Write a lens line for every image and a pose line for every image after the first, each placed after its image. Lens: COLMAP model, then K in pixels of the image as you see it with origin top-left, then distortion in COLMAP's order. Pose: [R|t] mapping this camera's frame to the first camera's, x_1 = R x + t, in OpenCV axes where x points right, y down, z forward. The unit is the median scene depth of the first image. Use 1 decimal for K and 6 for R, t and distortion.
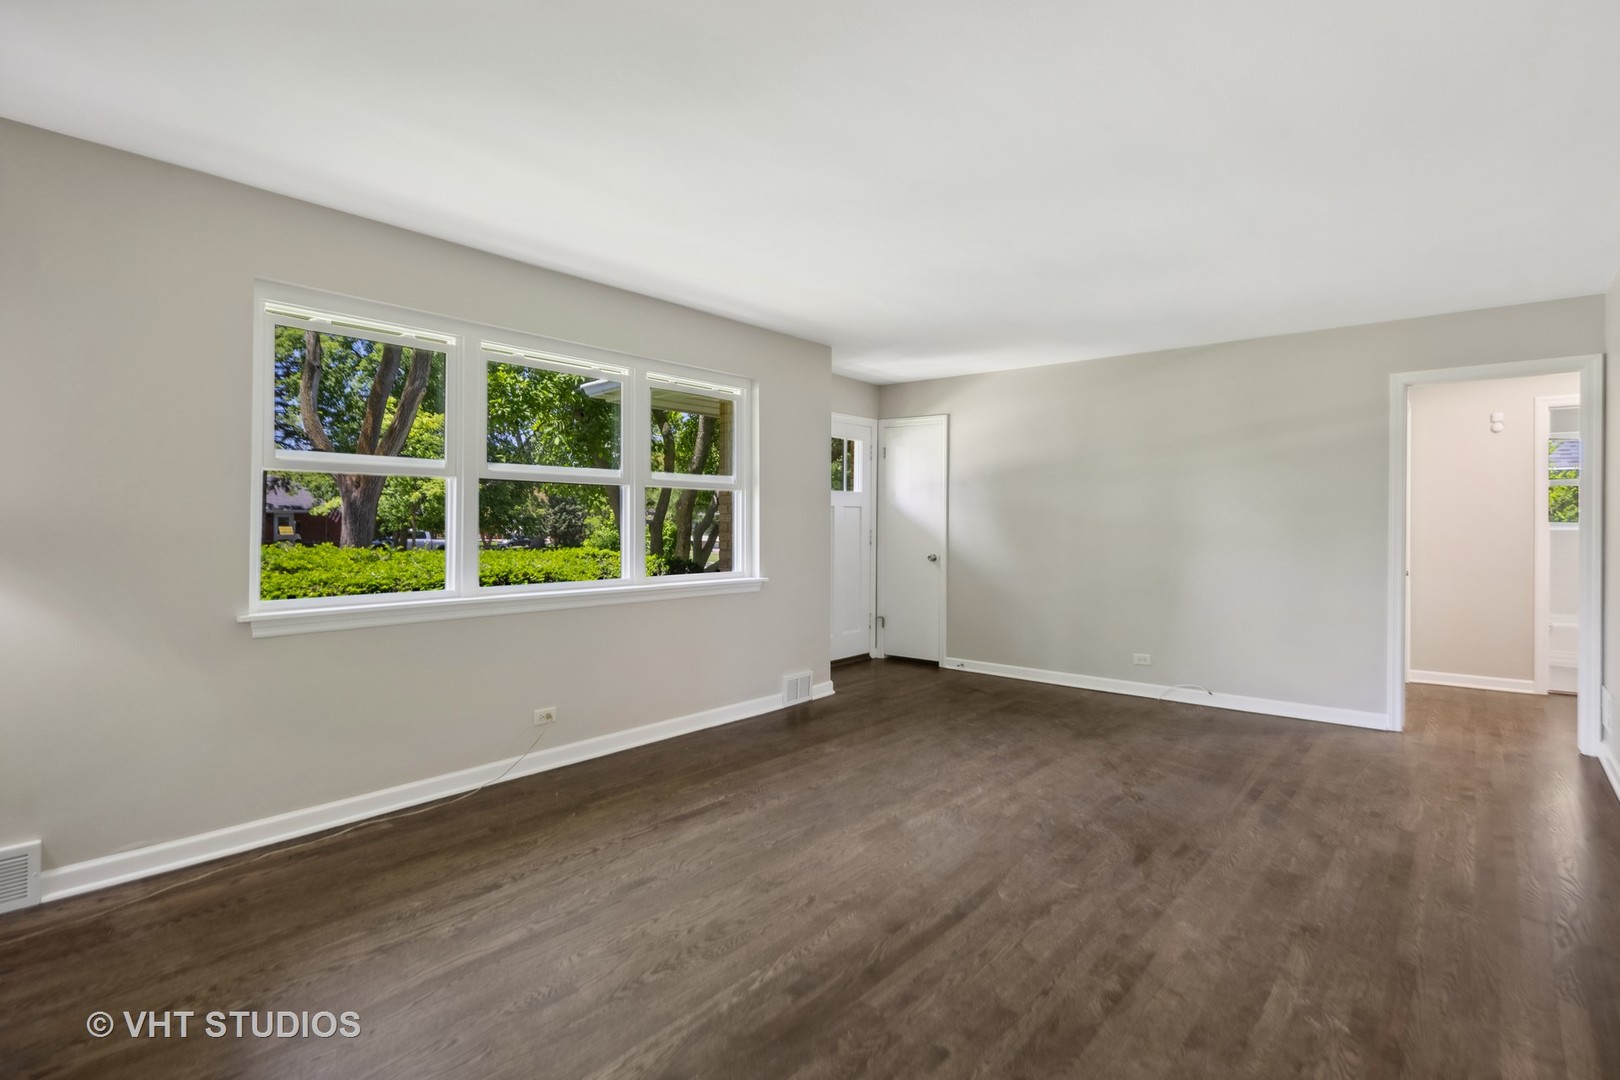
lens RADIAL K [[800.2, 0, 813.0], [0, 800.2, 523.7], [0, 0, 1]] dist [0.008870, -0.004327]
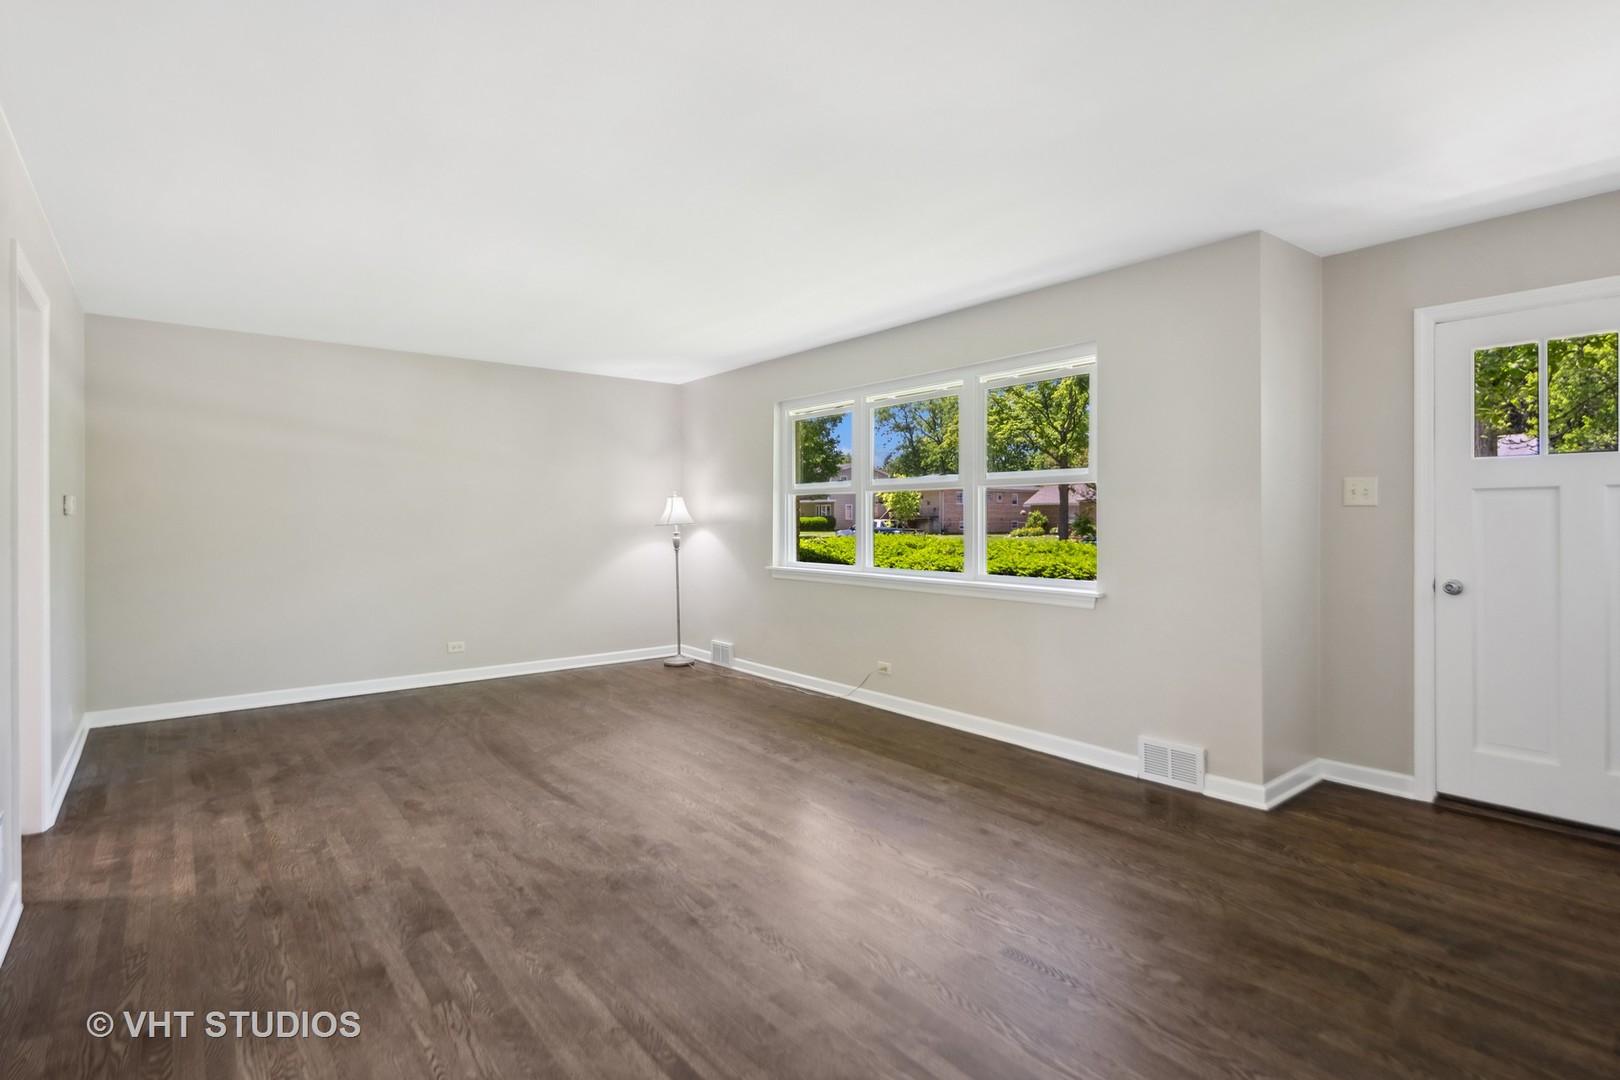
lens RADIAL K [[800.2, 0, 804.8], [0, 800.2, 525.8], [0, 0, 1]] dist [0.008870, -0.004327]
pose [[-0.209345, 0.002870, -0.977838, 0.997414], [-0.003005, 0.999989, 0.003578, 0.000435], [0.977837, 0.003687, -0.209334, 1.160104]]
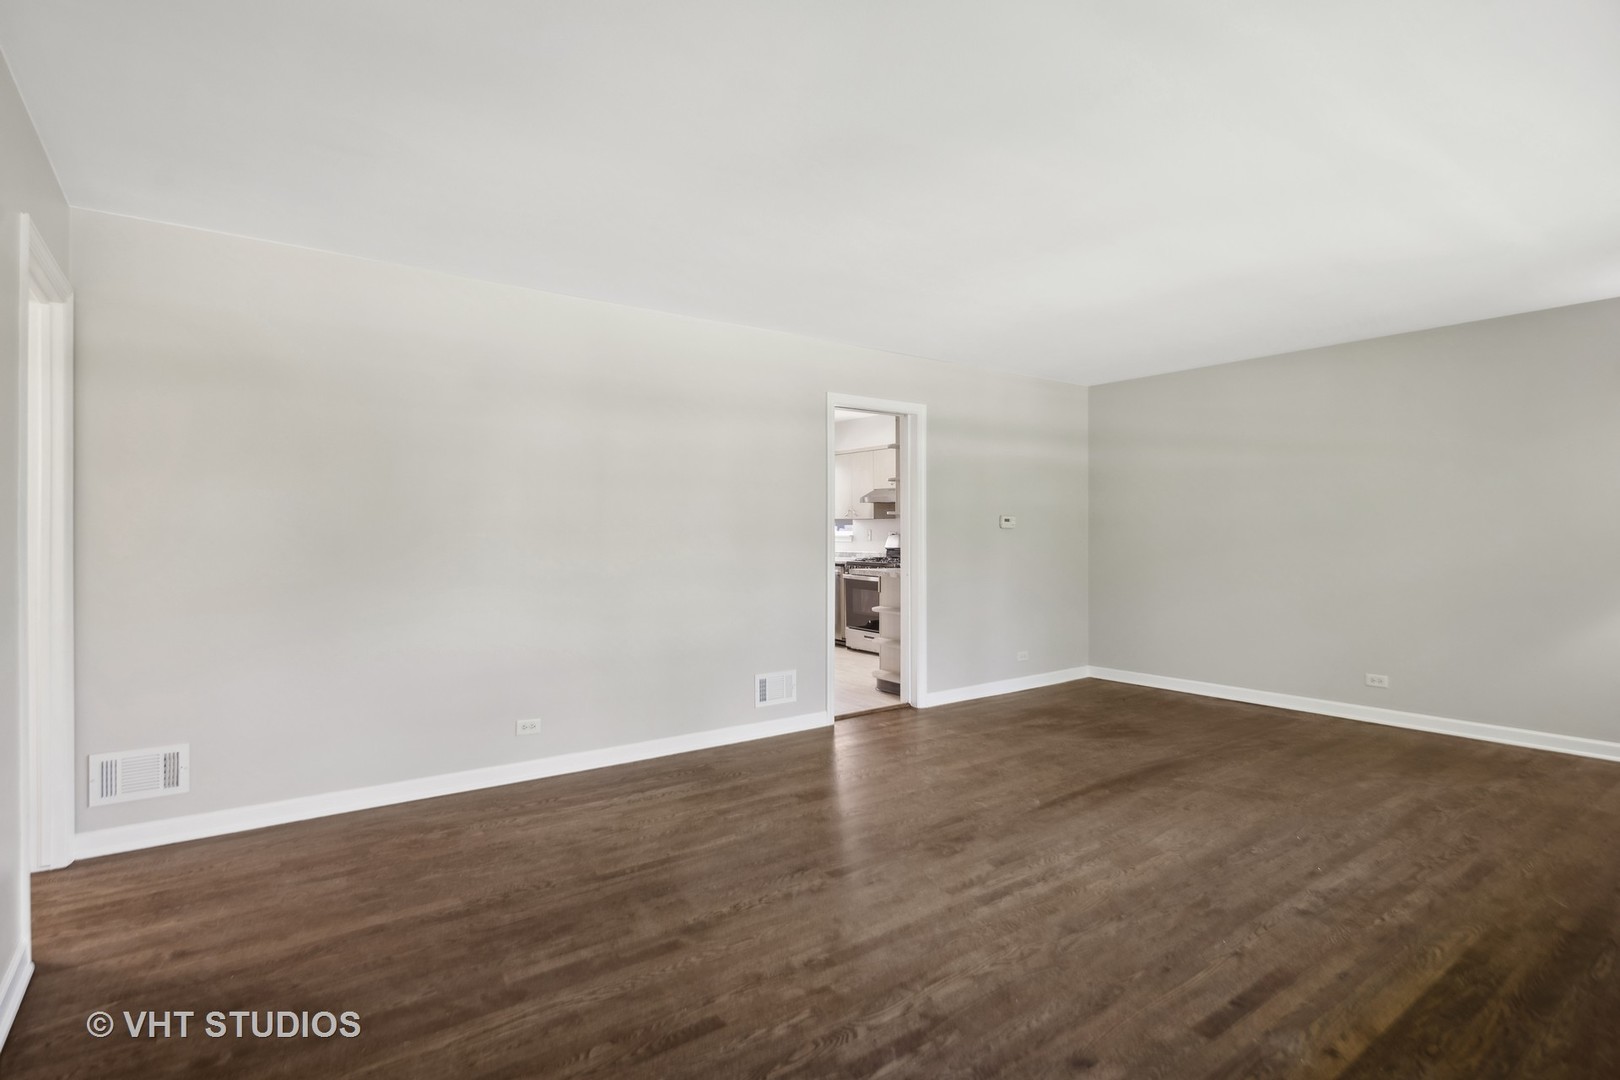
lens RADIAL K [[800.2, 0, 801.9], [0, 800.2, 535.7], [0, 0, 1]] dist [0.008870, -0.004327]
pose [[-0.968258, -0.002807, 0.249936, 0.196442], [-0.000622, 0.999961, 0.008821, -0.004435], [-0.249951, 0.008386, -0.968222, 1.678074]]
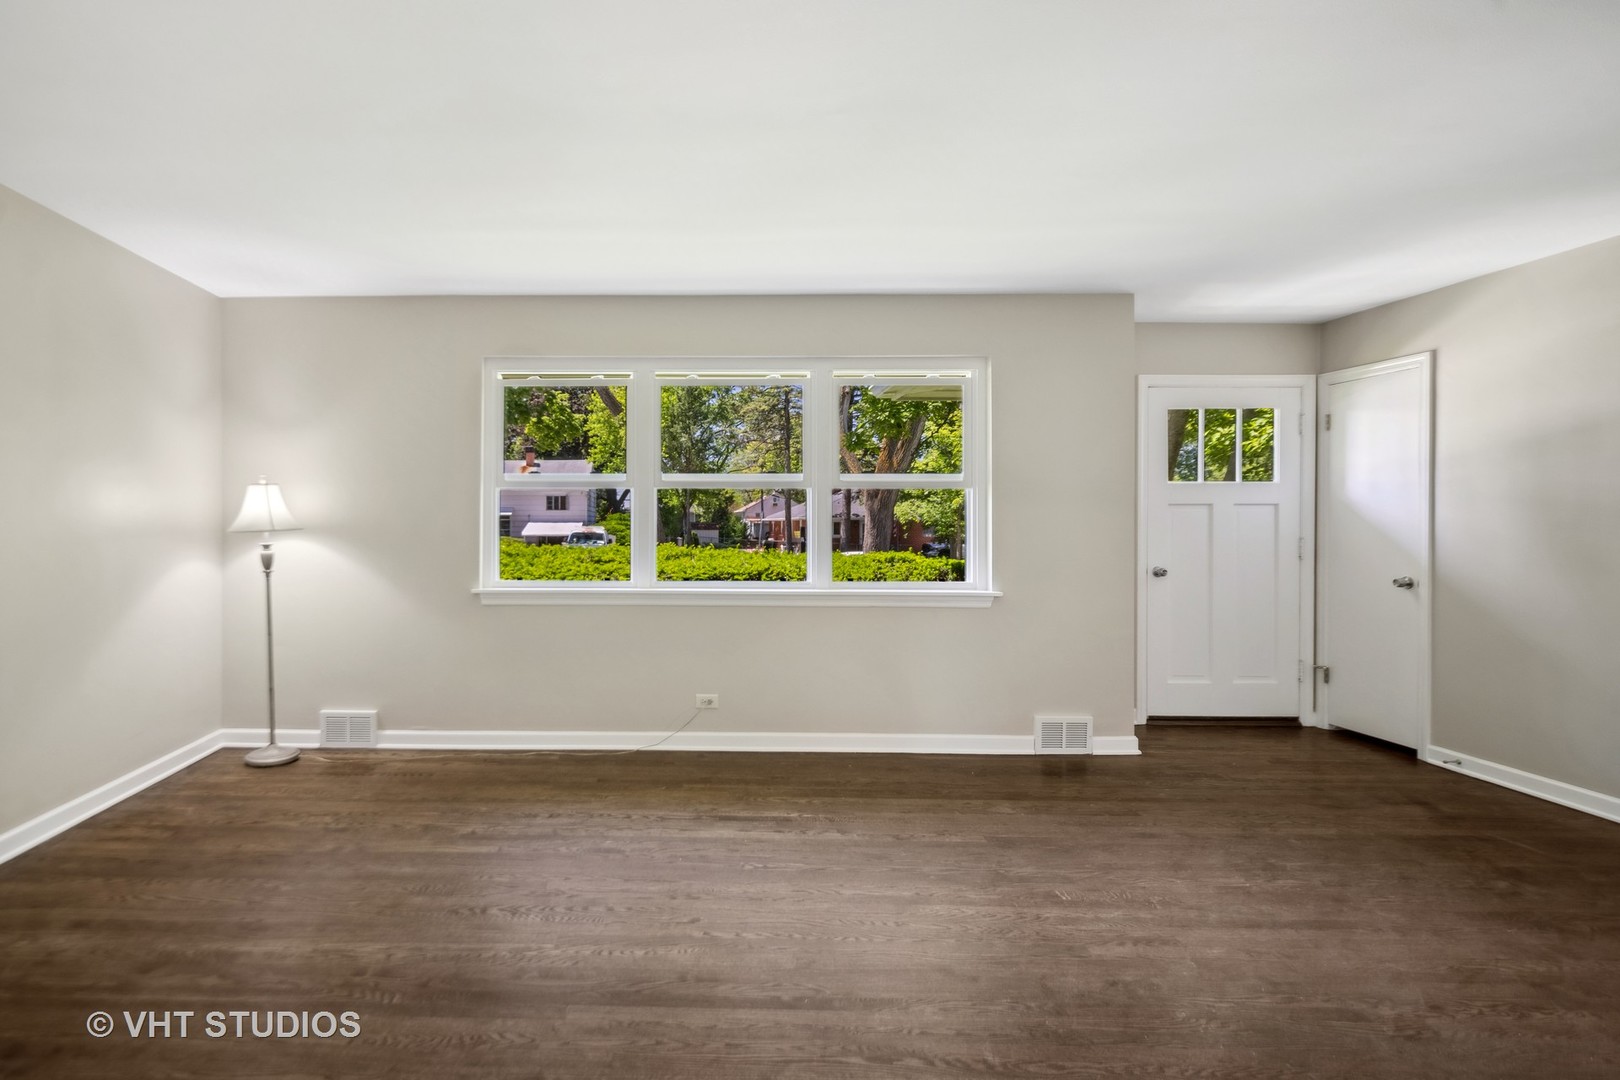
lens RADIAL K [[800.2, 0, 640.0], [0, 800.2, 526.6], [0, 0, 1]] dist [0.008870, -0.004327]
pose [[0.623370, -0.001834, -0.781924, 0.474661], [-0.001686, 0.999992, -0.003689, 0.003873], [0.781925, 0.003618, 0.623362, 0.243308]]
